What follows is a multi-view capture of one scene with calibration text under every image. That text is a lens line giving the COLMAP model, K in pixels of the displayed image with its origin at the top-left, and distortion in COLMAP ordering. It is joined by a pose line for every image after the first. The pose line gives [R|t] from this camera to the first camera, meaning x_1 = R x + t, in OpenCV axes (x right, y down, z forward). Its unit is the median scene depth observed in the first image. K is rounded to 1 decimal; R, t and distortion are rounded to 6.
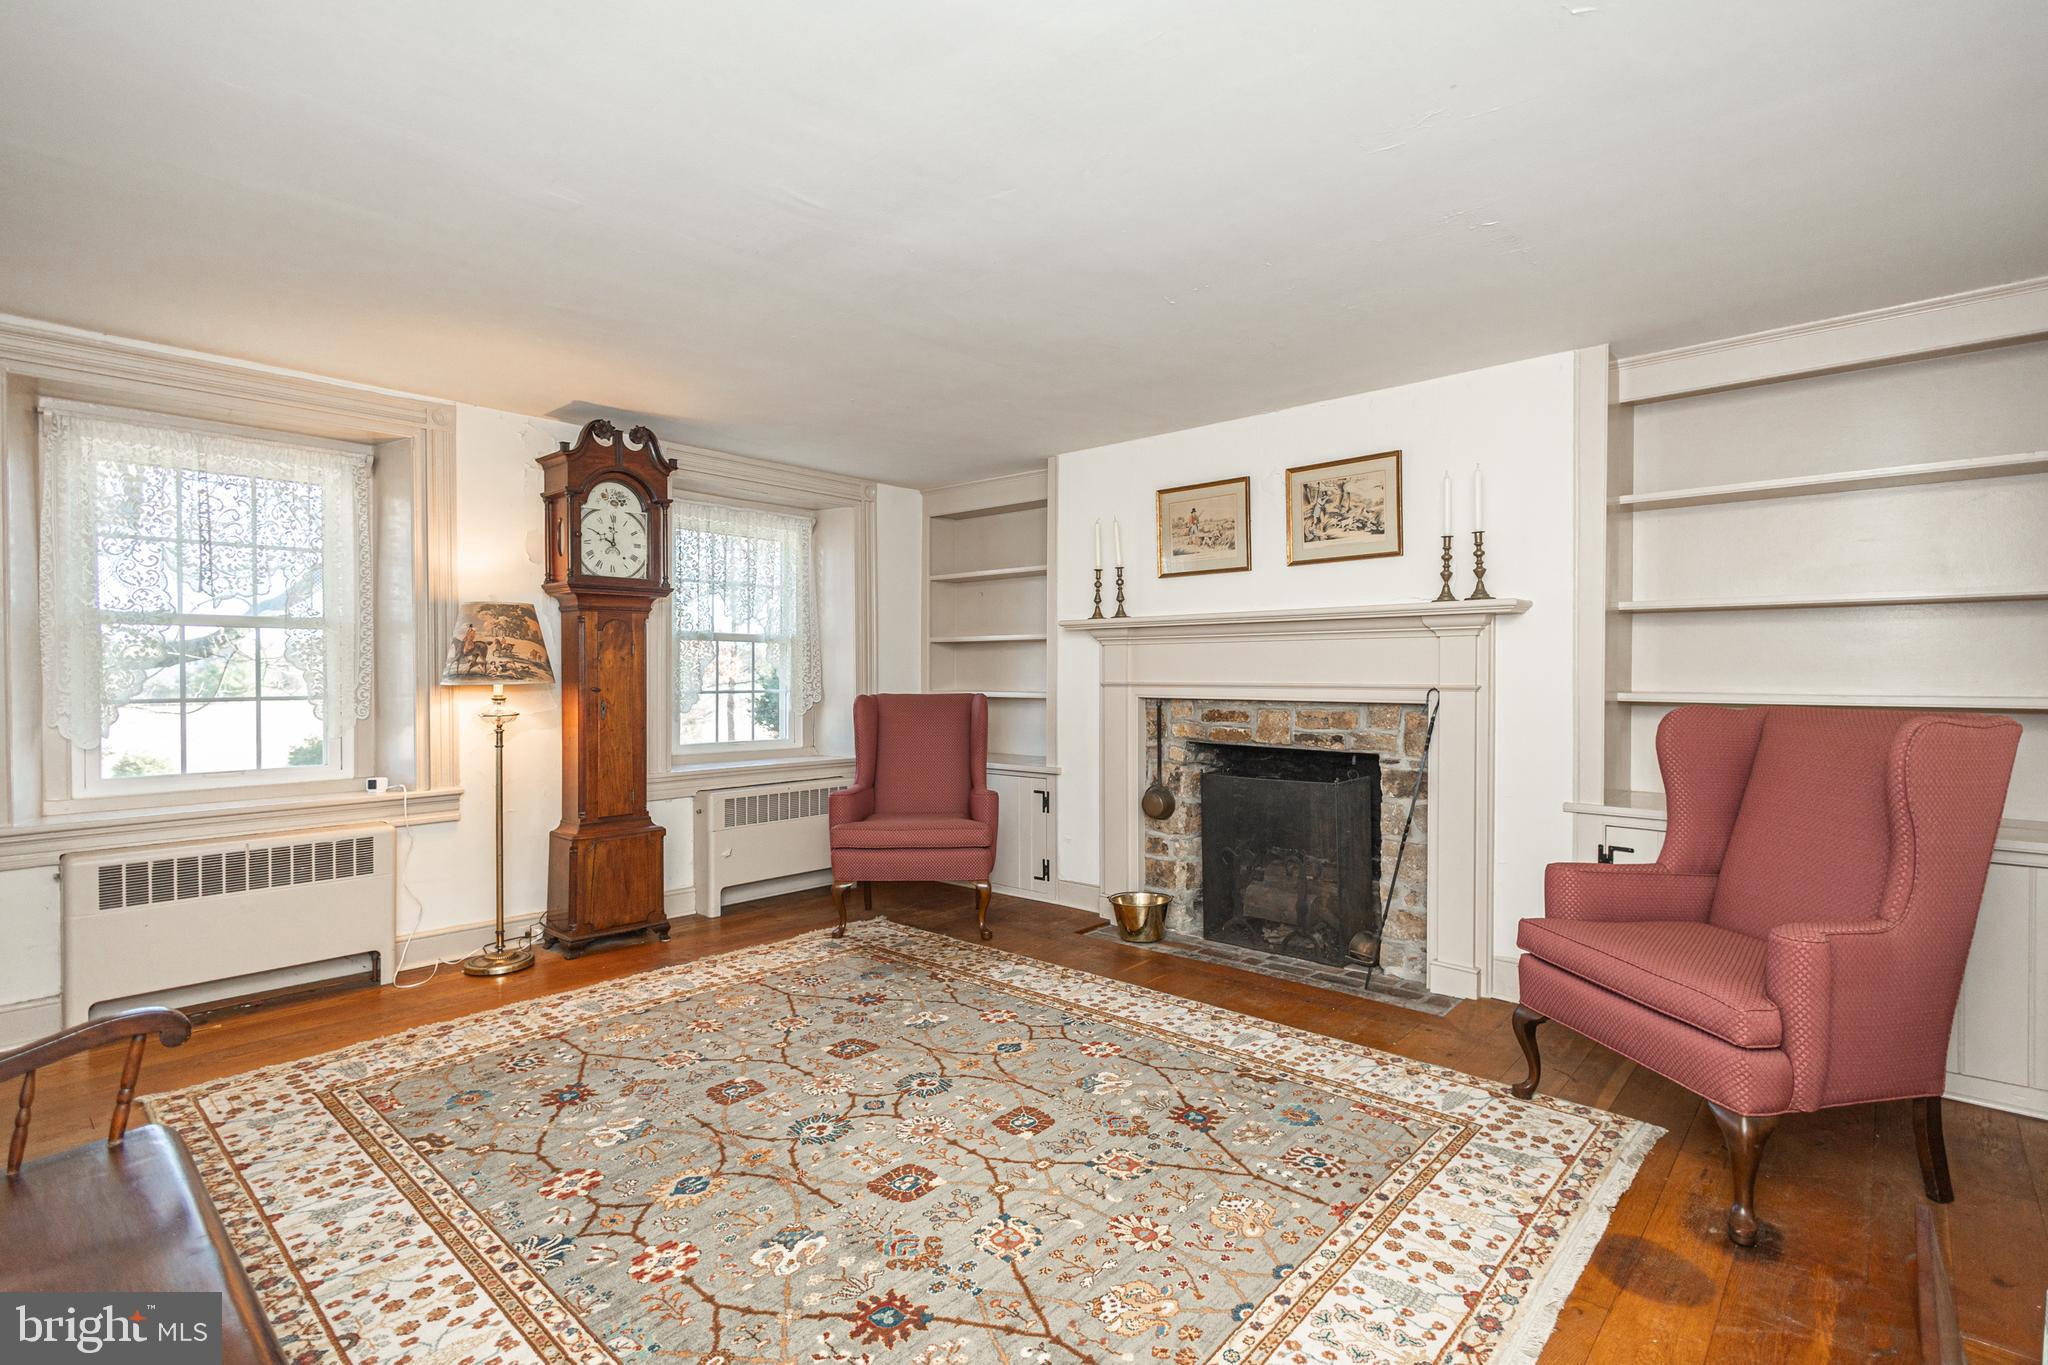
lens RADIAL K [[951.2, 0, 1020.9], [0, 951.2, 668.3], [0, 0, 1]] dist [0.006555, -0.000648]
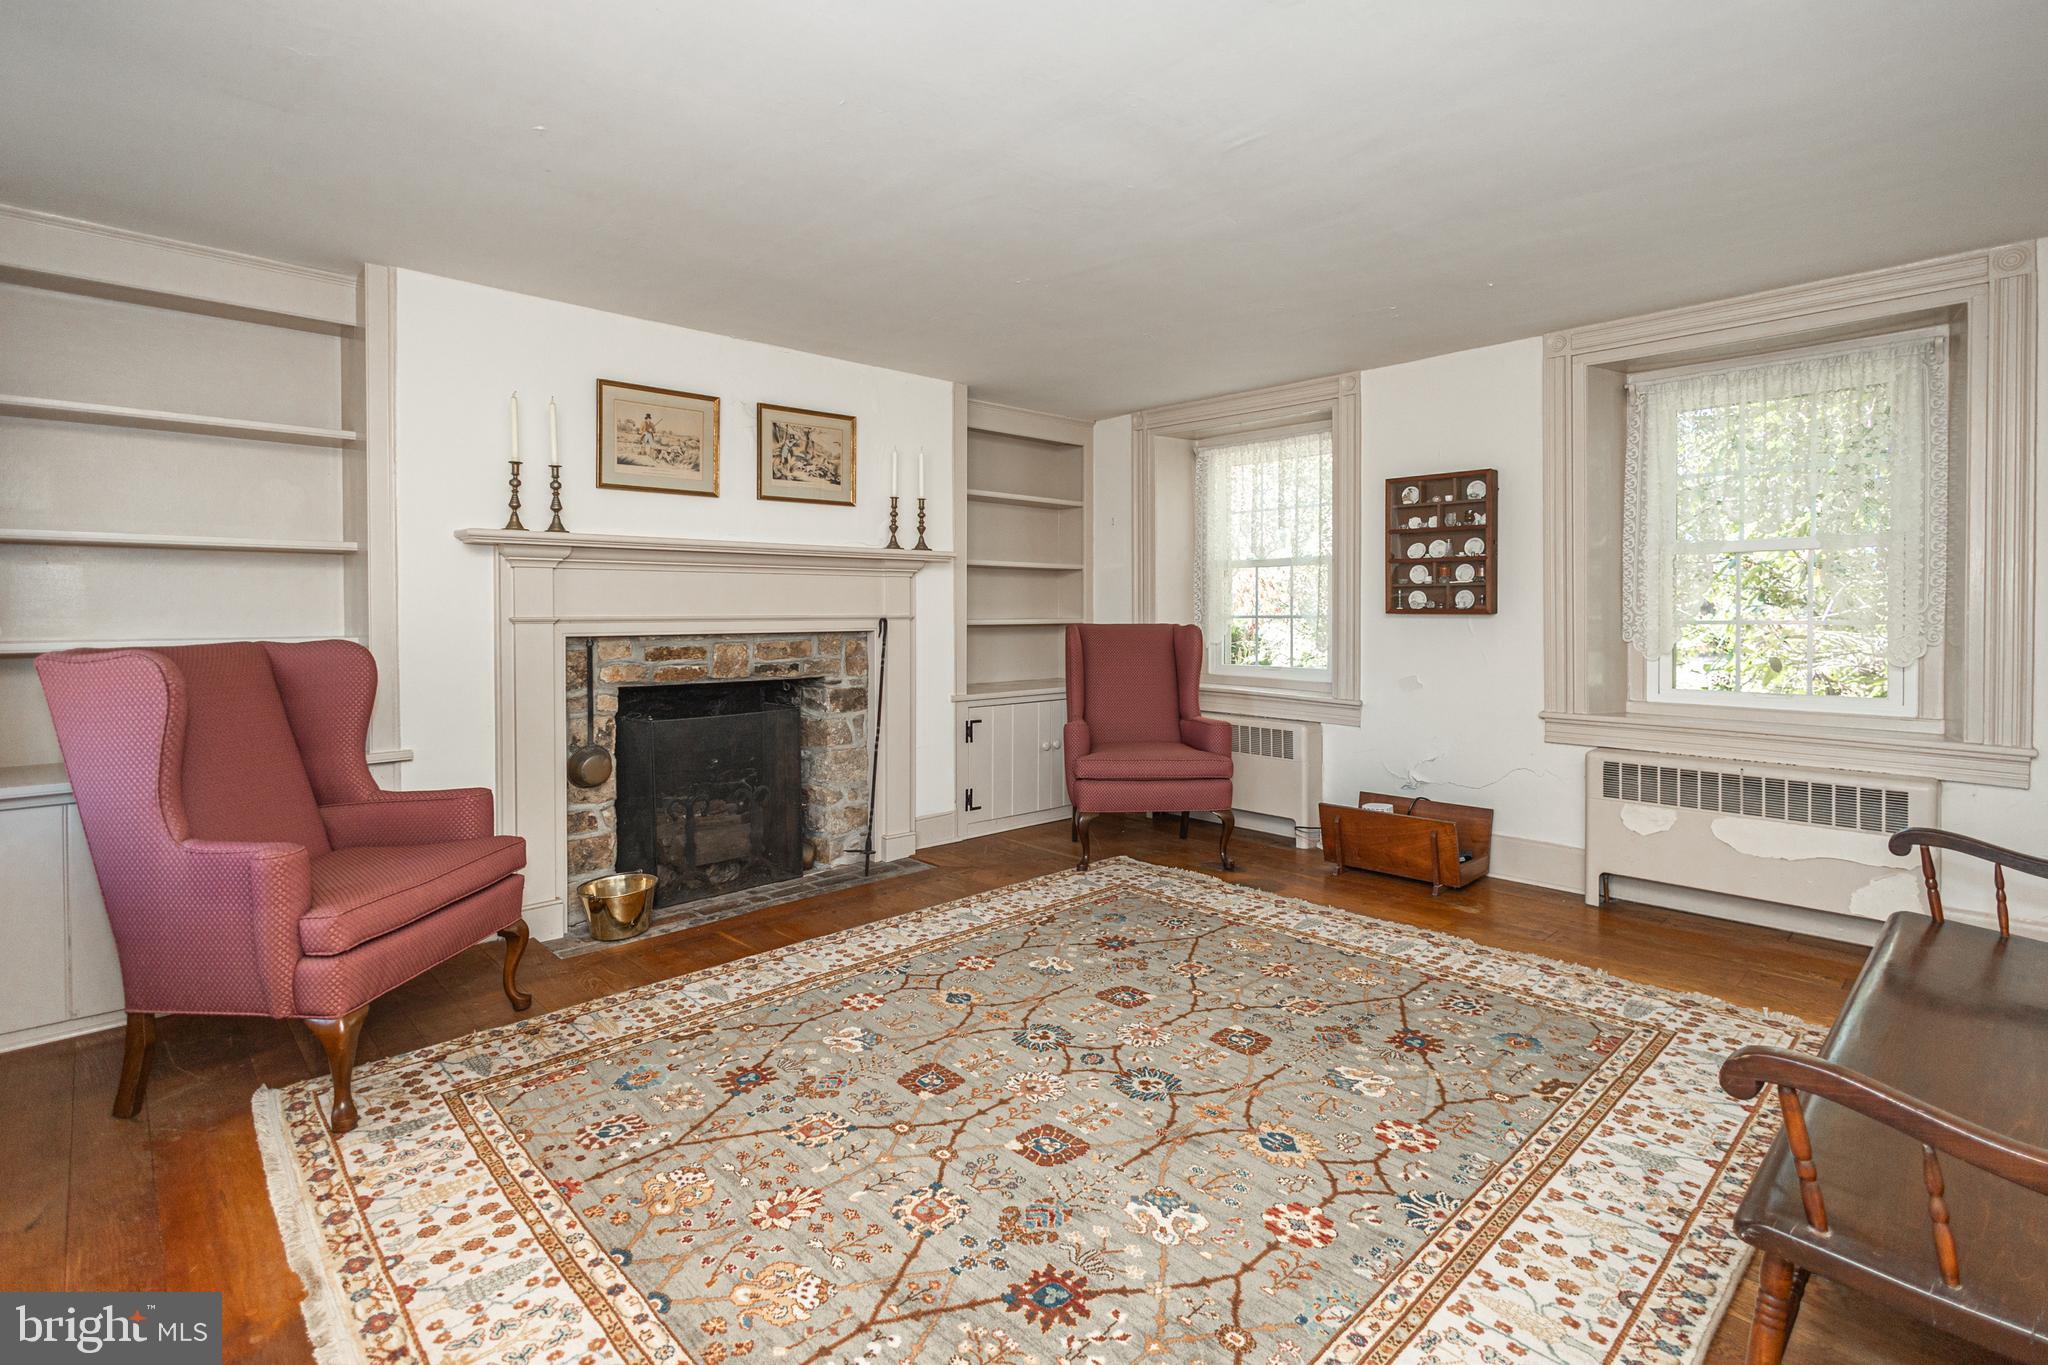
lens RADIAL K [[963.7, 0, 1025.1], [0, 963.7, 616.9], [0, 0, 1]] dist [0.010061, 0.000811]
pose [[0.076830, -0.008752, 0.997006, -0.766745], [-0.003200, 0.999954, 0.009024, 0.007307], [-0.997039, -0.003883, 0.076798, 0.685486]]
